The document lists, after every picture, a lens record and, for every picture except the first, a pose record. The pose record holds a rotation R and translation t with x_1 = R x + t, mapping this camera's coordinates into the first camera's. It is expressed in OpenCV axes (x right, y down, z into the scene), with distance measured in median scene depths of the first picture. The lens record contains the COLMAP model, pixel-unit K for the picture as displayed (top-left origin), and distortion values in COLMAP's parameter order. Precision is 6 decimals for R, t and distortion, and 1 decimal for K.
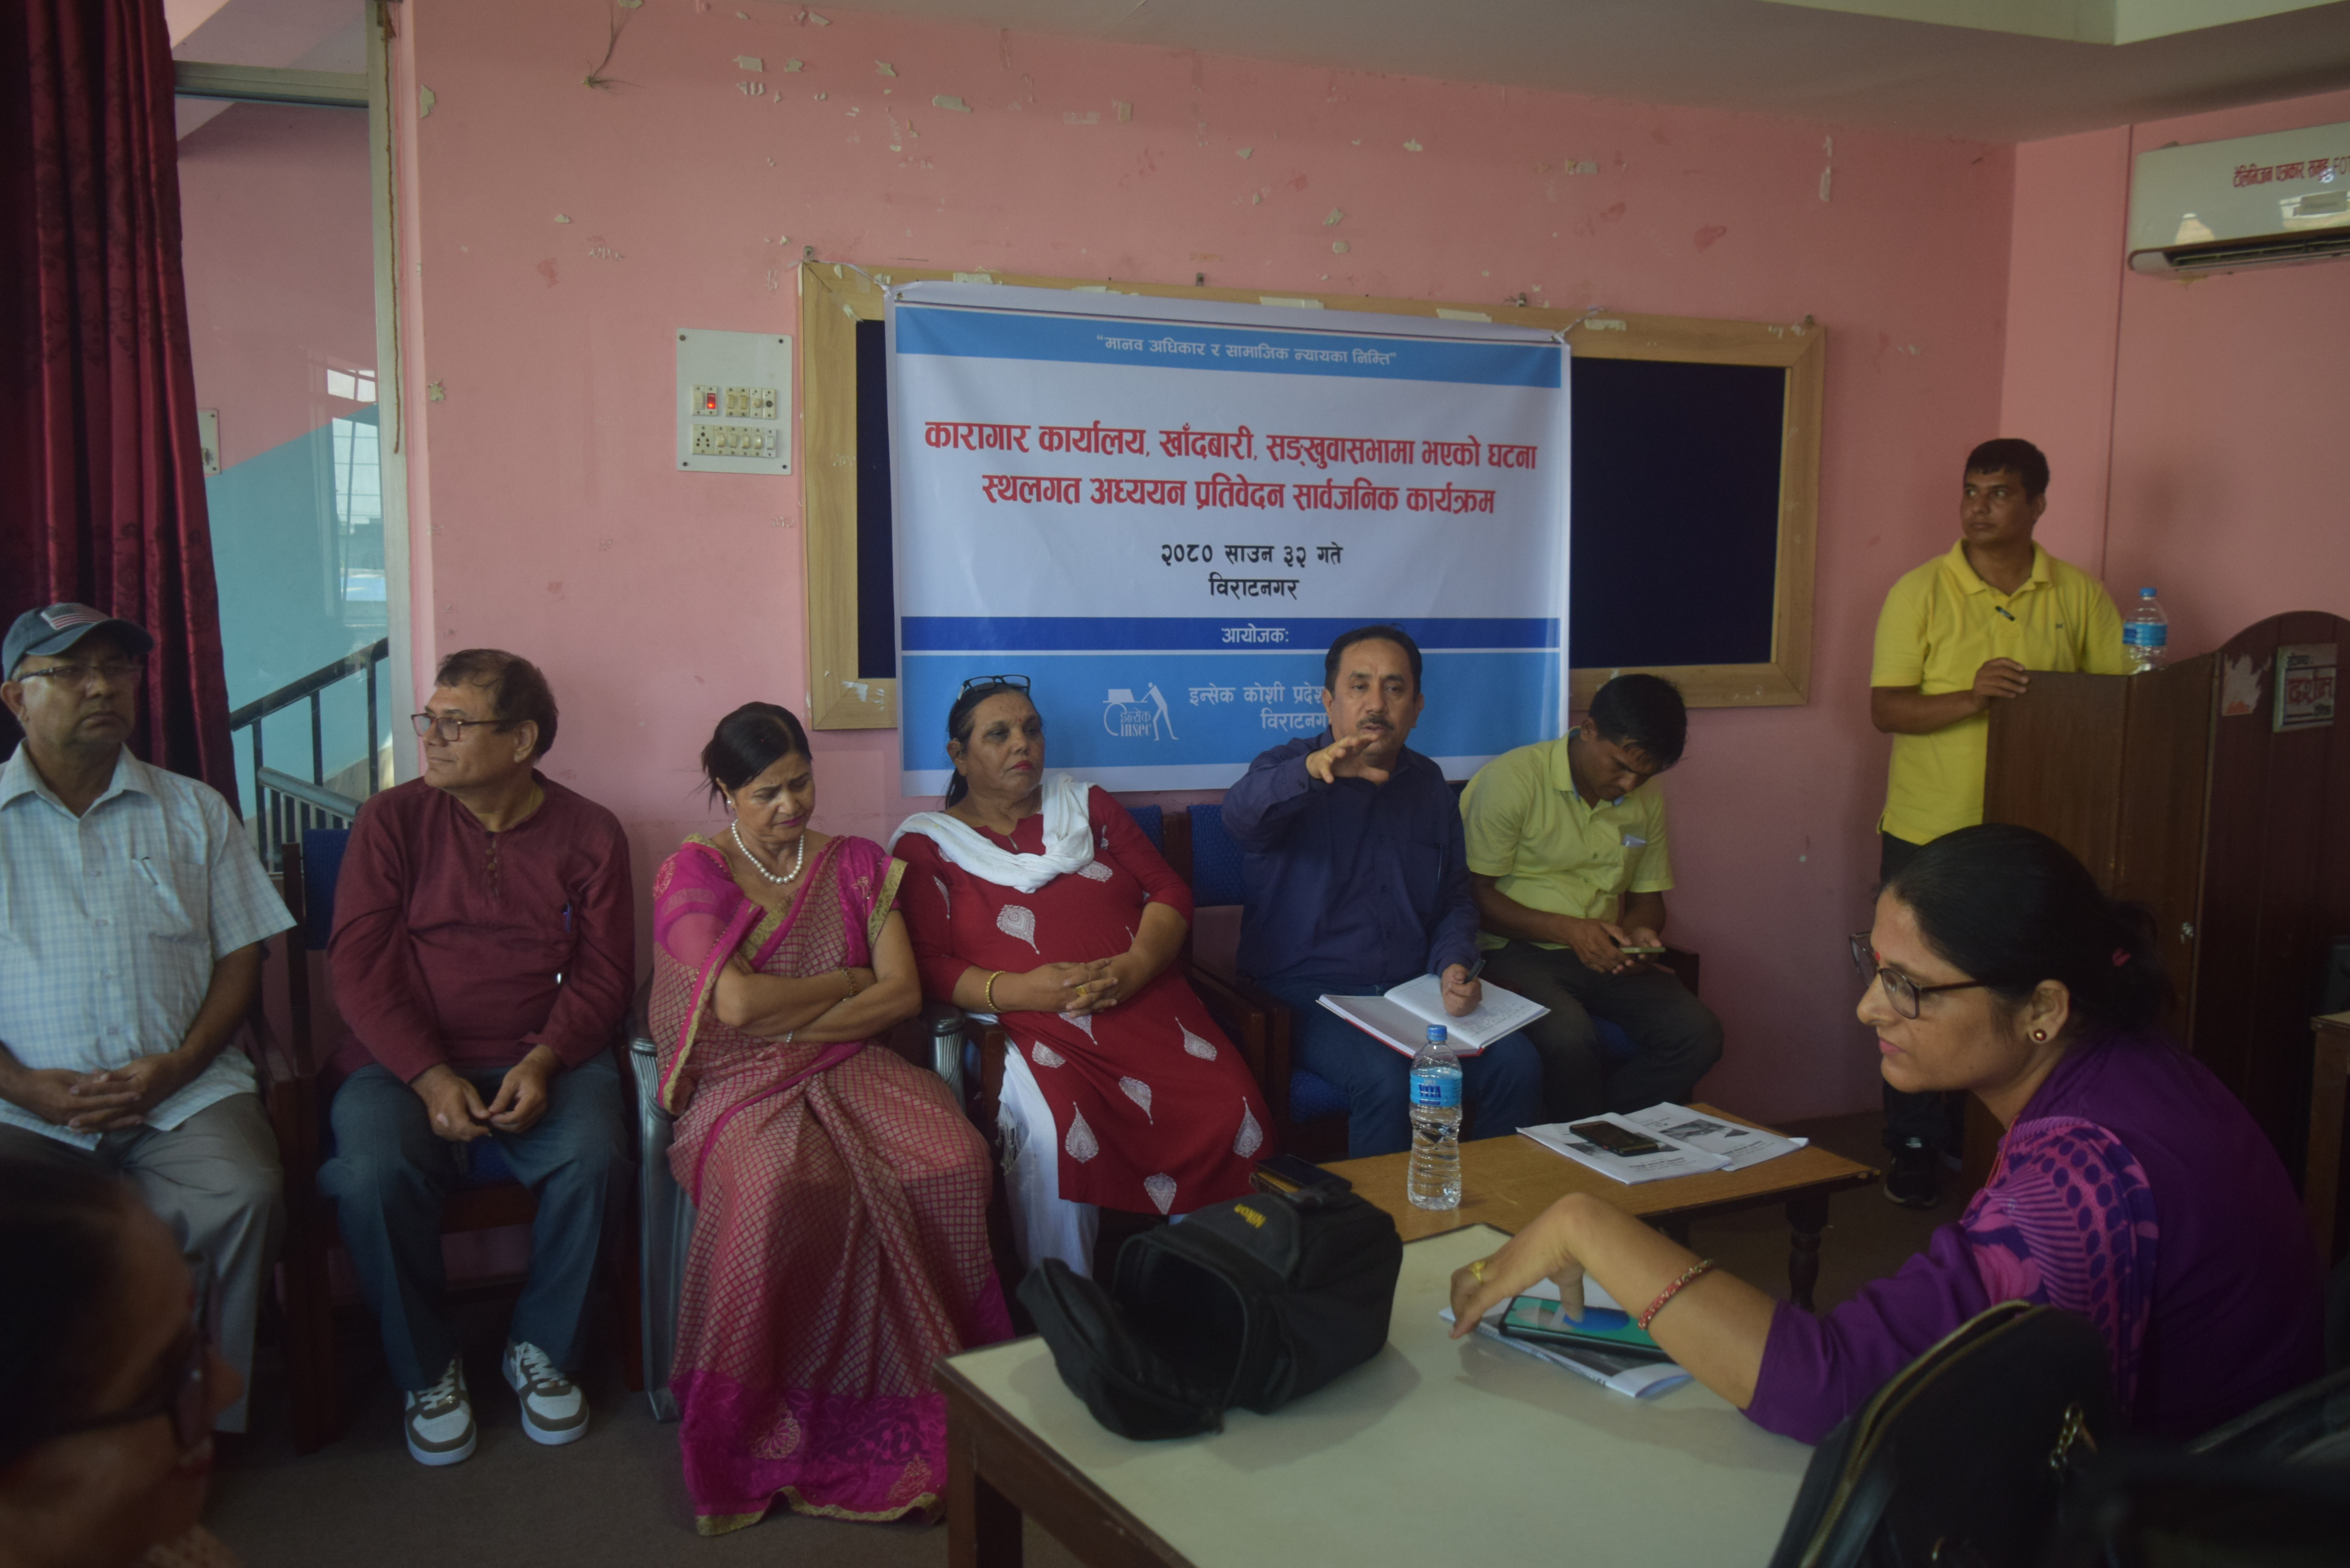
lens RADIAL K [[1857.7, 0, 1175.0], [0, 1857.7, 775.2], [0, 0, 1]] dist [-0.014122, 0.009367]
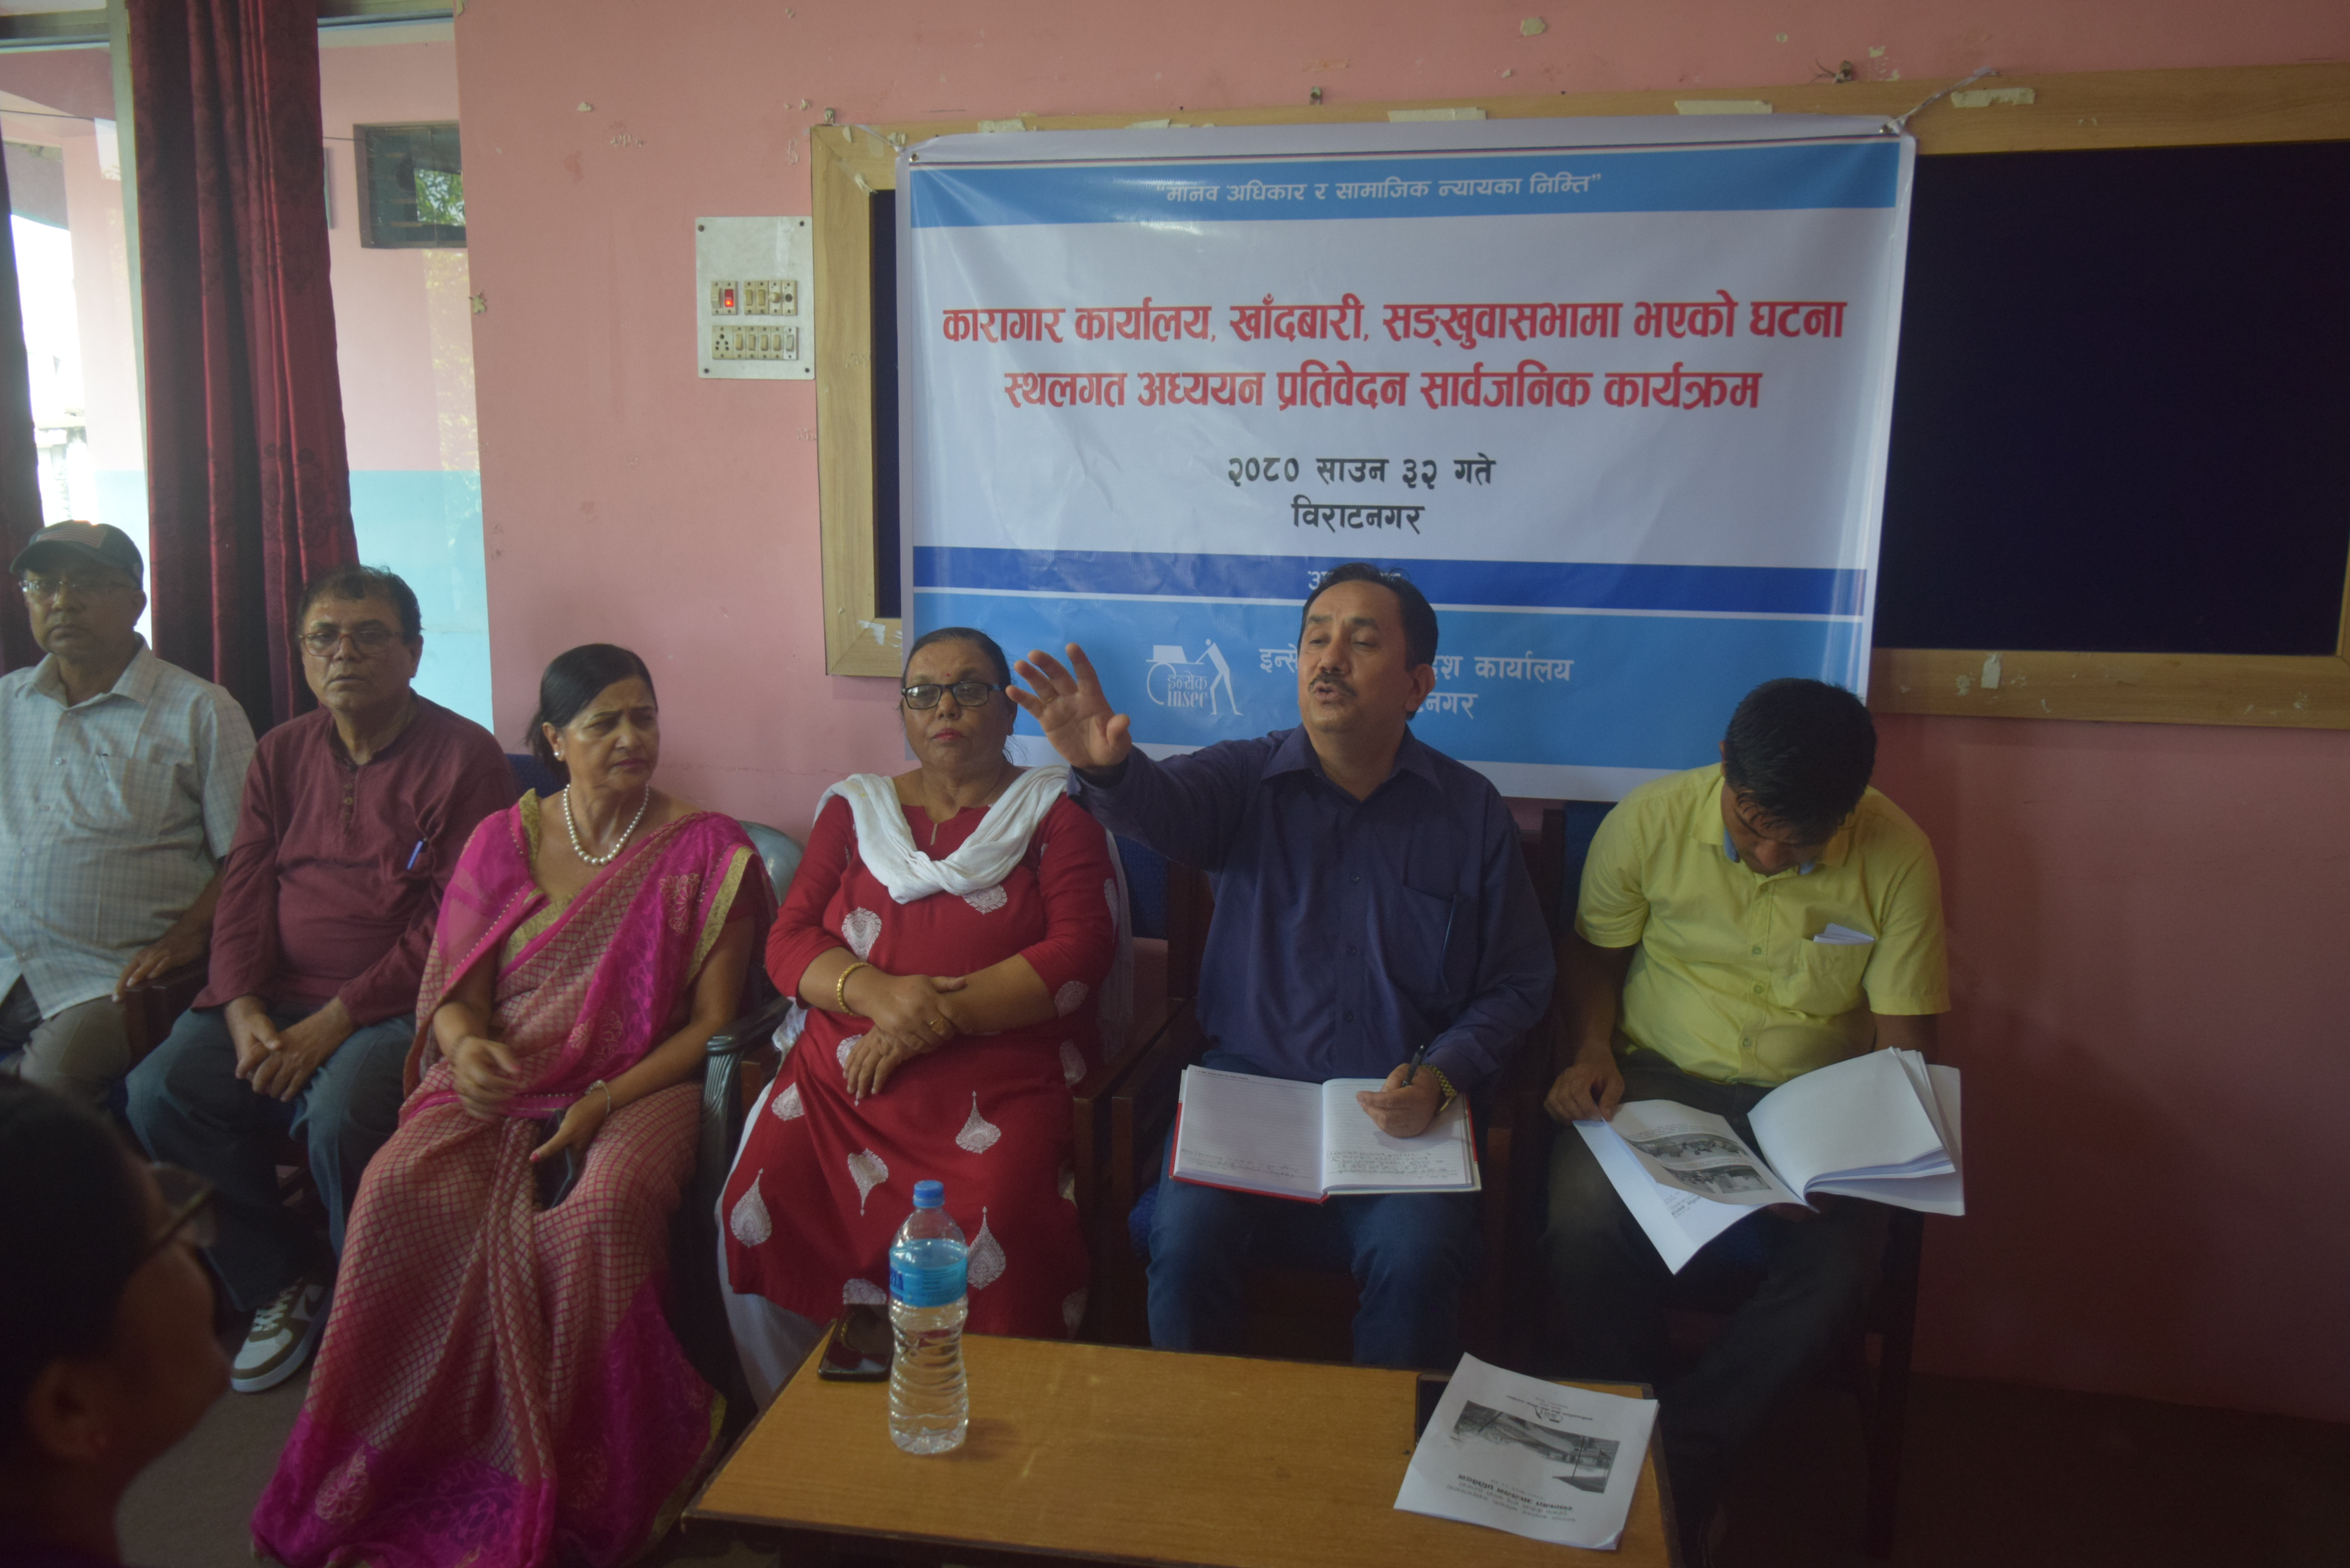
lens RADIAL K [[1850.1, 0, 1176.0], [0, 1850.1, 790.8], [0, 0, 1]] dist [-0.012455, 0.002142]
pose [[0.814725, 0.104611, -0.570333, 0.439352], [-0.061326, 0.993620, 0.094646, -0.061508], [0.576596, -0.042134, 0.815942, 0.375960]]
